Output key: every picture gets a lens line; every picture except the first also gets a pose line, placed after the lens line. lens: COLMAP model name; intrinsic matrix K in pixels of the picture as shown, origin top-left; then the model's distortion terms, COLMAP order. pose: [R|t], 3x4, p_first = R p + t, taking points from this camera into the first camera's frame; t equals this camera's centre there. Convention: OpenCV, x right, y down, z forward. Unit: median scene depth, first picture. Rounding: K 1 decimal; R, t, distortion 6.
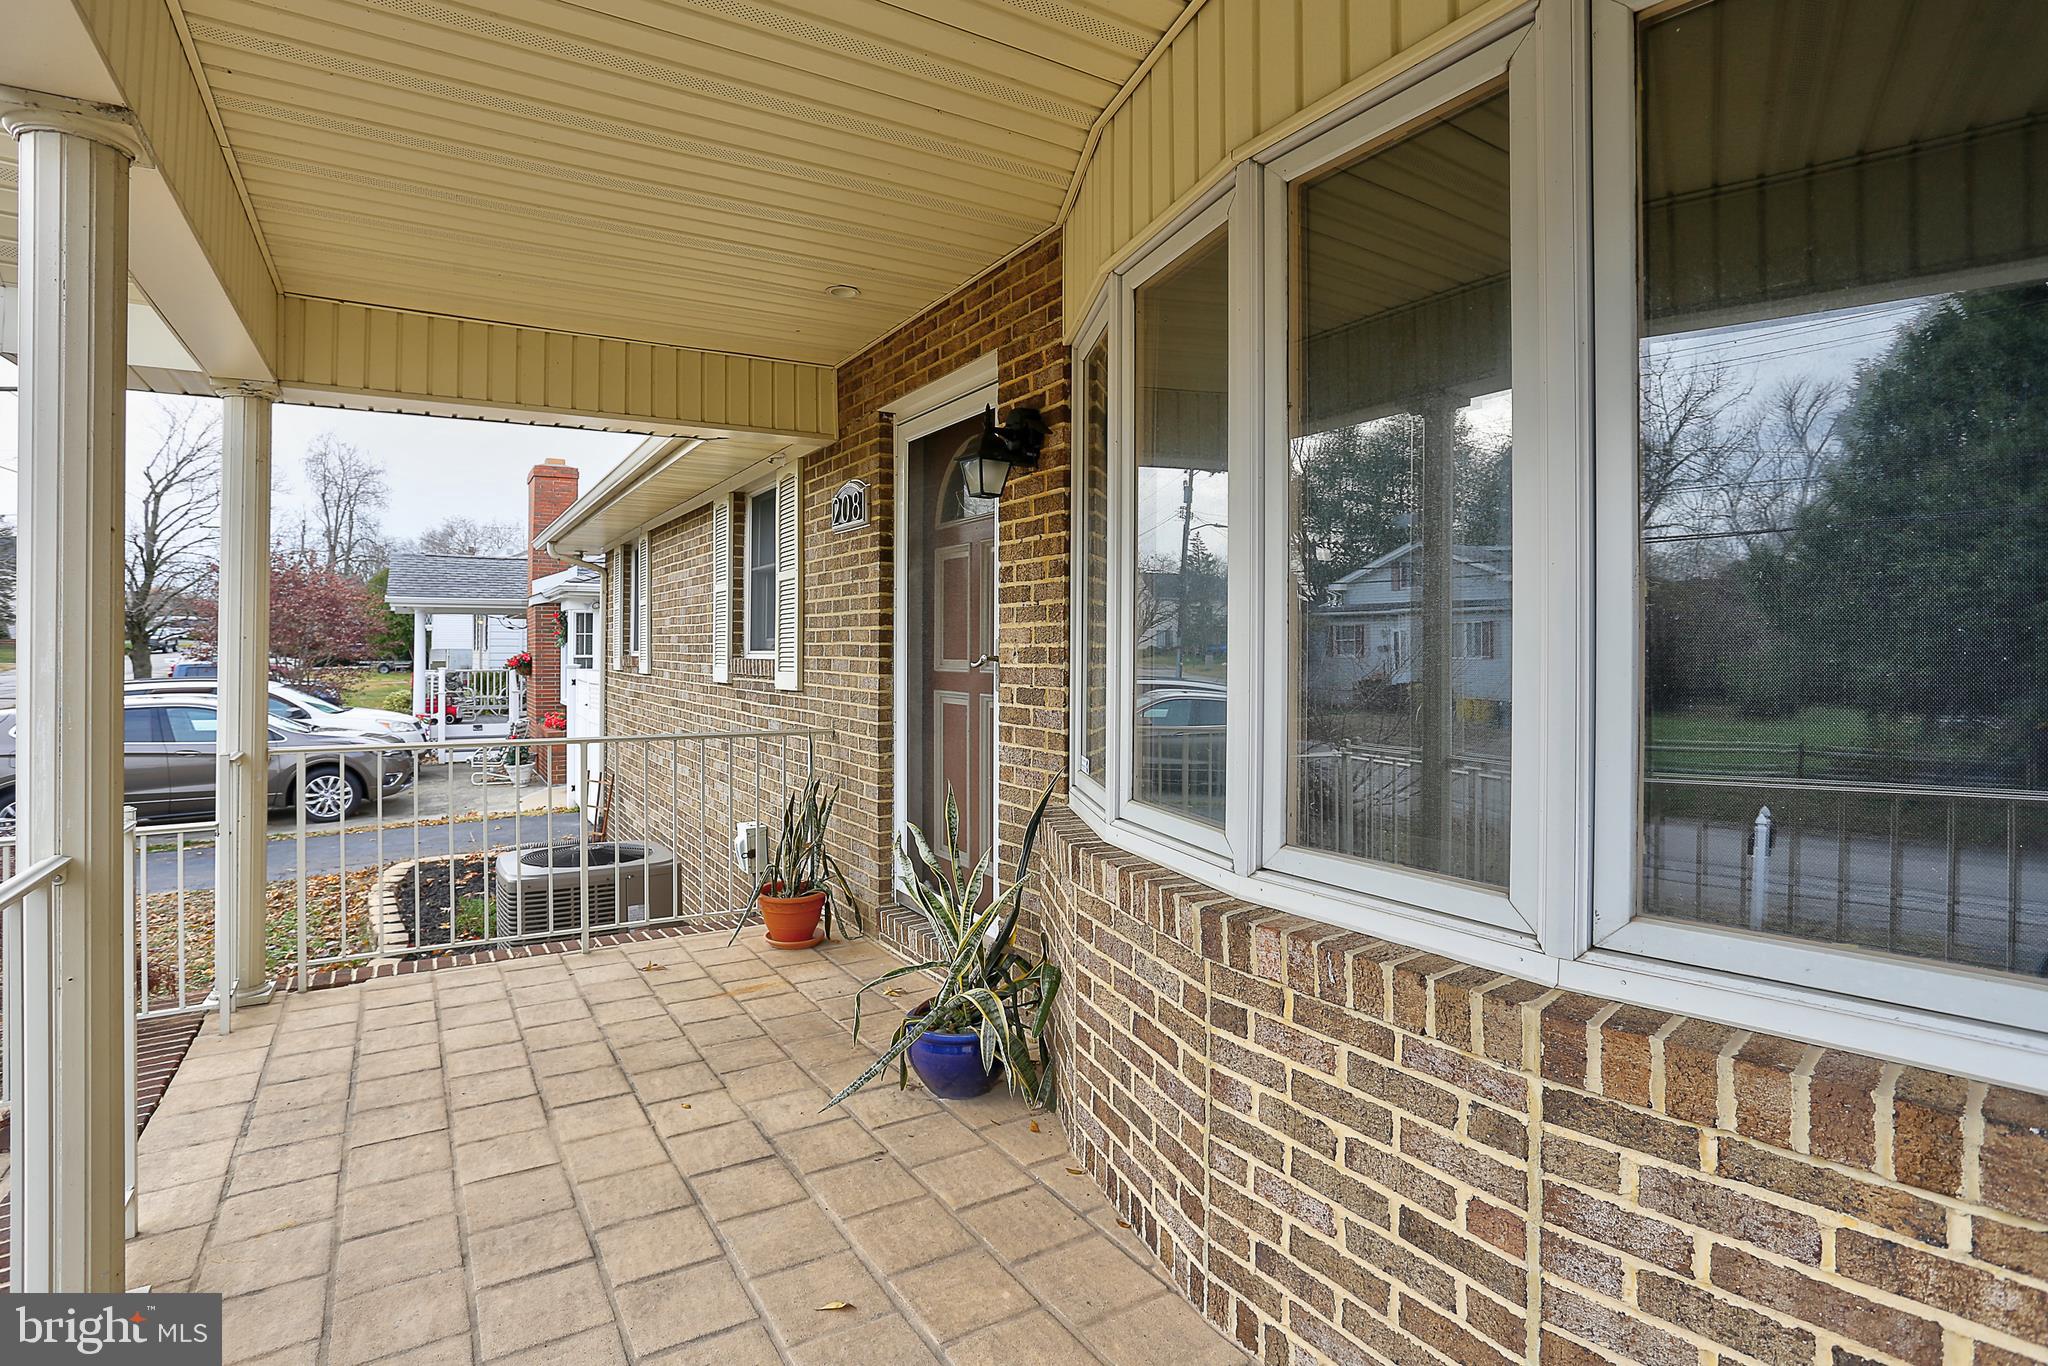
lens RADIAL K [[1013.0, 0, 1040.4], [0, 1013.0, 648.0], [0, 0, 1]] dist [-0.033550, 0.000611]
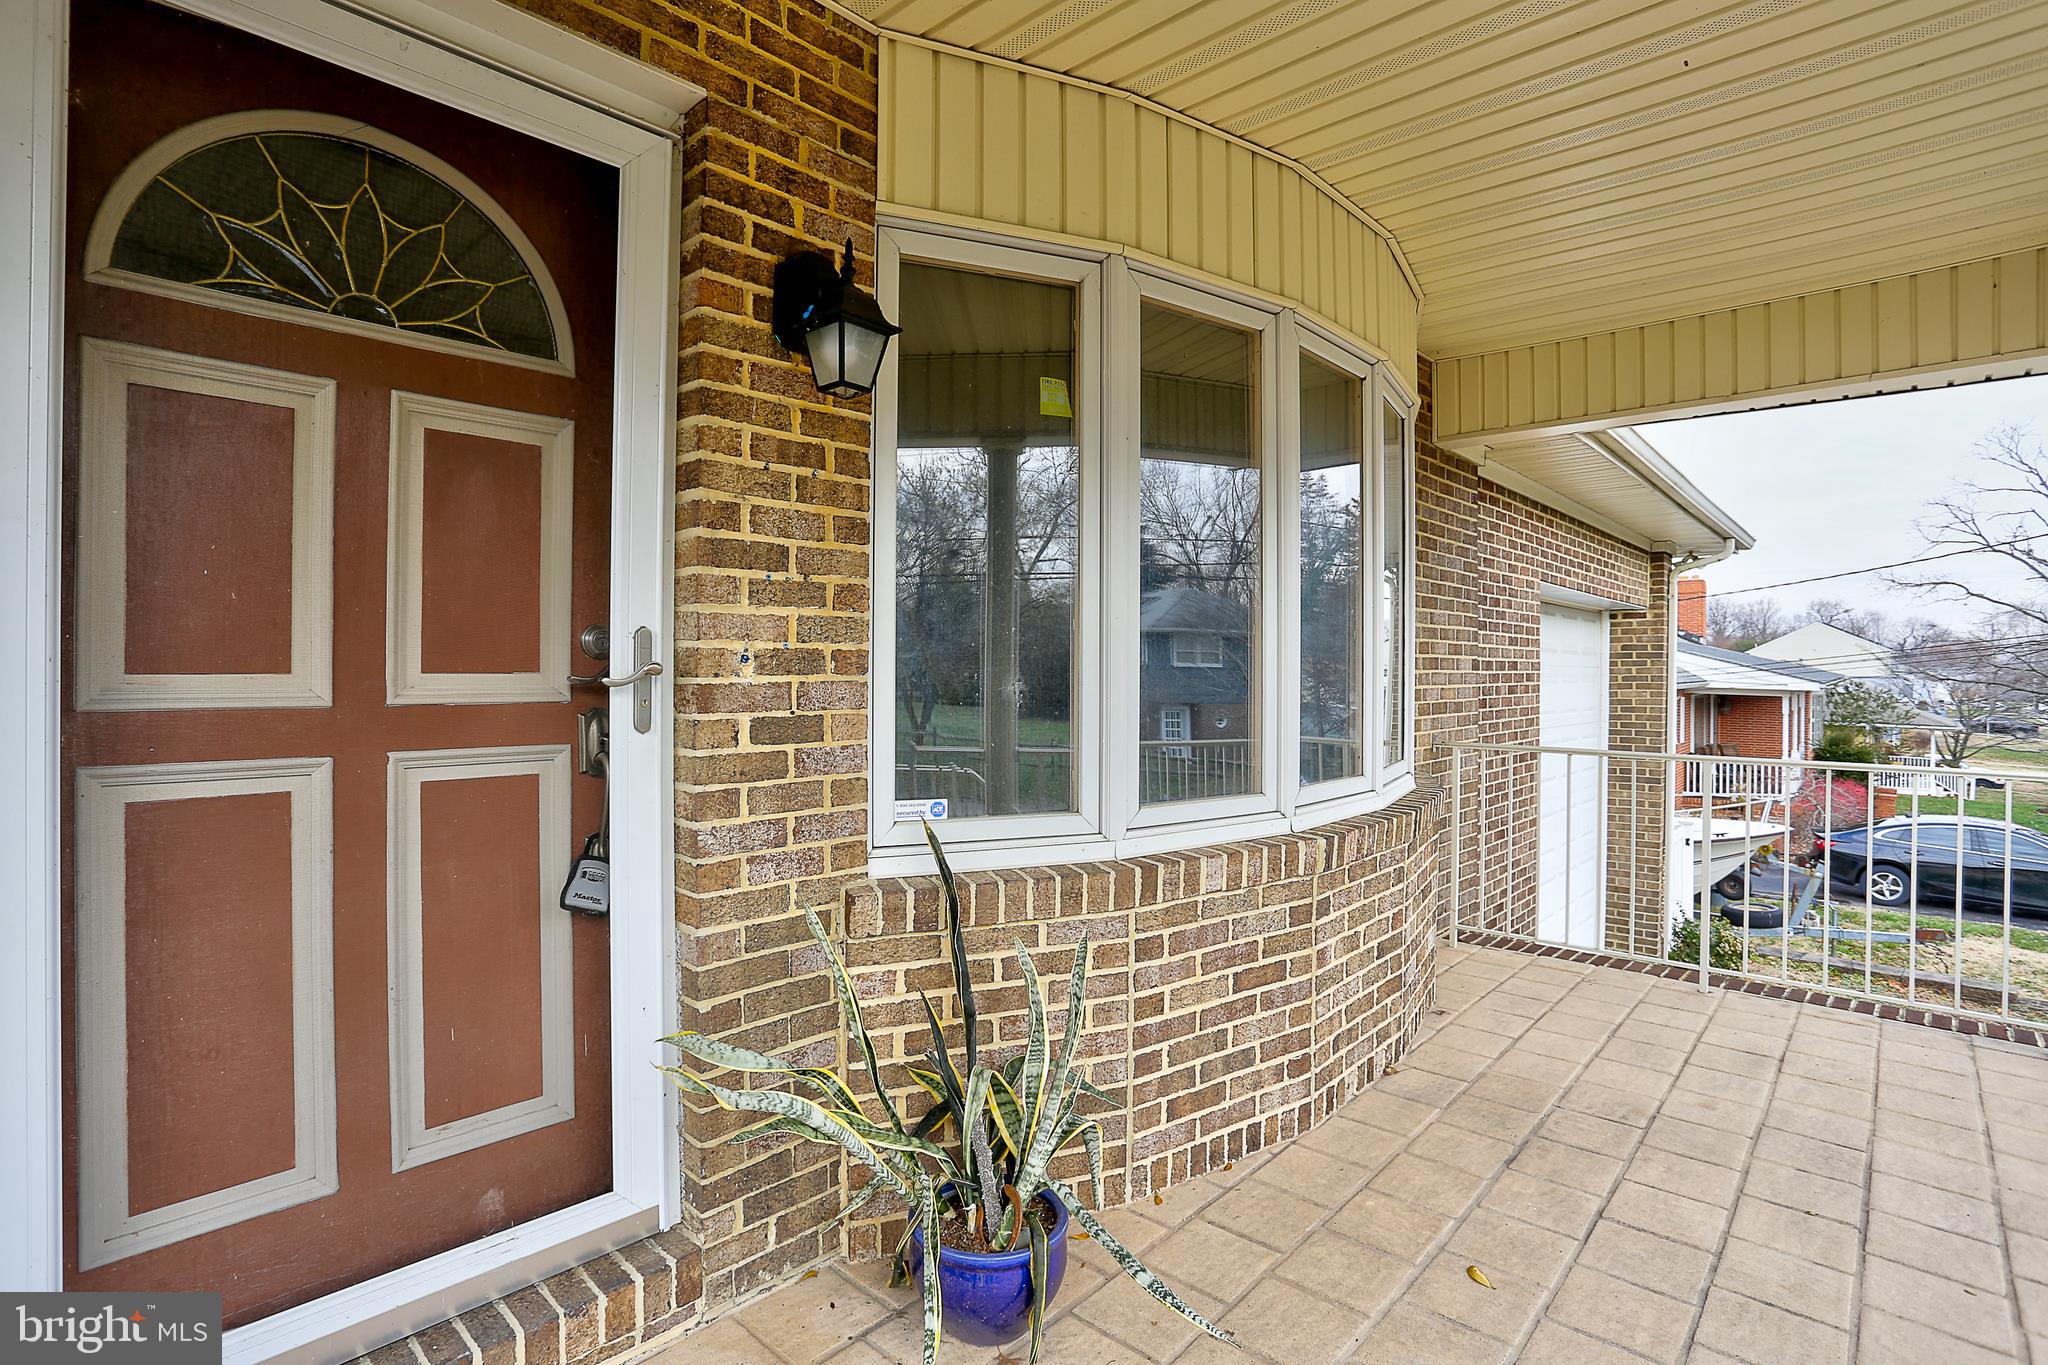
lens RADIAL K [[1008.3, 0, 1021.5], [0, 1008.3, 664.1], [0, 0, 1]] dist [-0.086924, 0.034790]
pose [[-0.258943, -0.001186, 0.965892, -0.787326], [-0.006800, 0.999977, -0.000595, 0.010215], [-0.965869, -0.006722, -0.258945, 1.287233]]
